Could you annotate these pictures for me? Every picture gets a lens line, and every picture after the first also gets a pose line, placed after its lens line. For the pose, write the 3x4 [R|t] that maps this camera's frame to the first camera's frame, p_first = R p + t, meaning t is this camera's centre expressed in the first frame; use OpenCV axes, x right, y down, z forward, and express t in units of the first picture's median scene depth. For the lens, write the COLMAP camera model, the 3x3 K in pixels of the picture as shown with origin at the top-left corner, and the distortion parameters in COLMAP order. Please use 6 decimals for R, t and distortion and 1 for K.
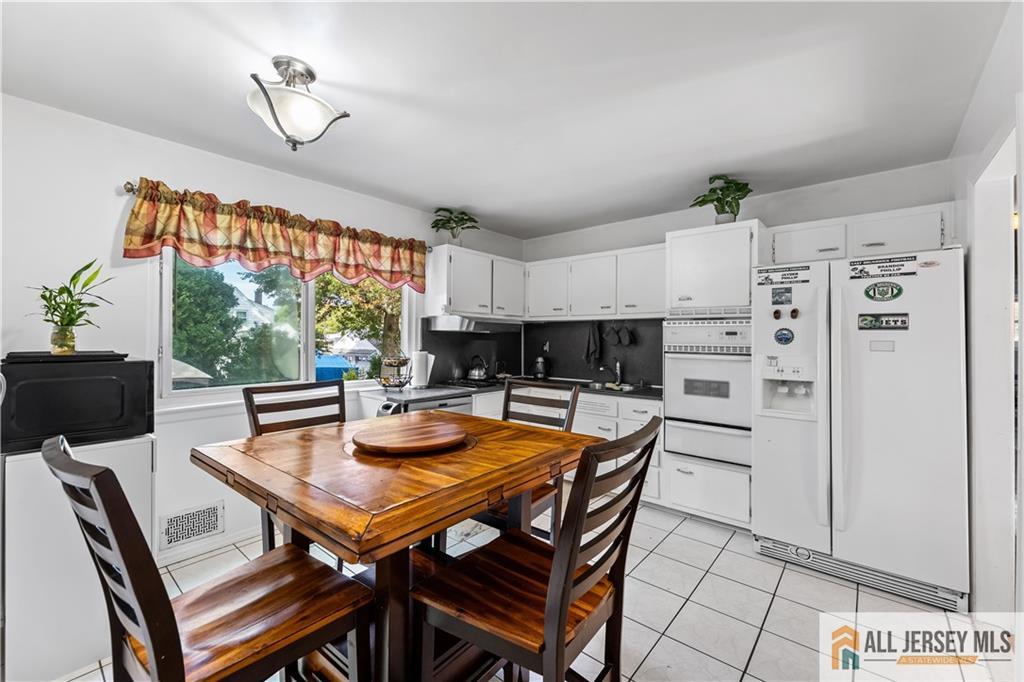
lens RADIAL K [[422.8, 0, 529.1], [0, 422.8, 334.7], [0, 0, 1]] dist [0.004064, 0.000223]
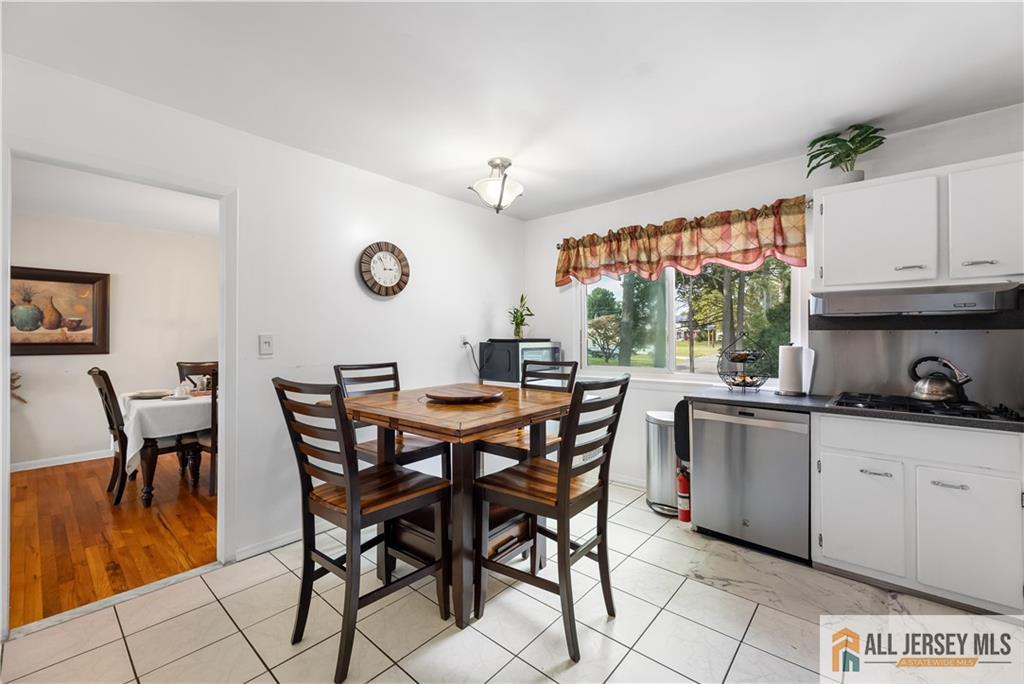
lens RADIAL K [[412.9, 0, 508.9], [0, 412.9, 337.6], [0, 0, 1]] dist [0.002088, 0.000104]
pose [[-0.035973, -0.004130, -0.999344, 0.576384], [0.005628, 0.999975, -0.004335, 0.029553], [0.999337, -0.005780, -0.035949, 0.613903]]
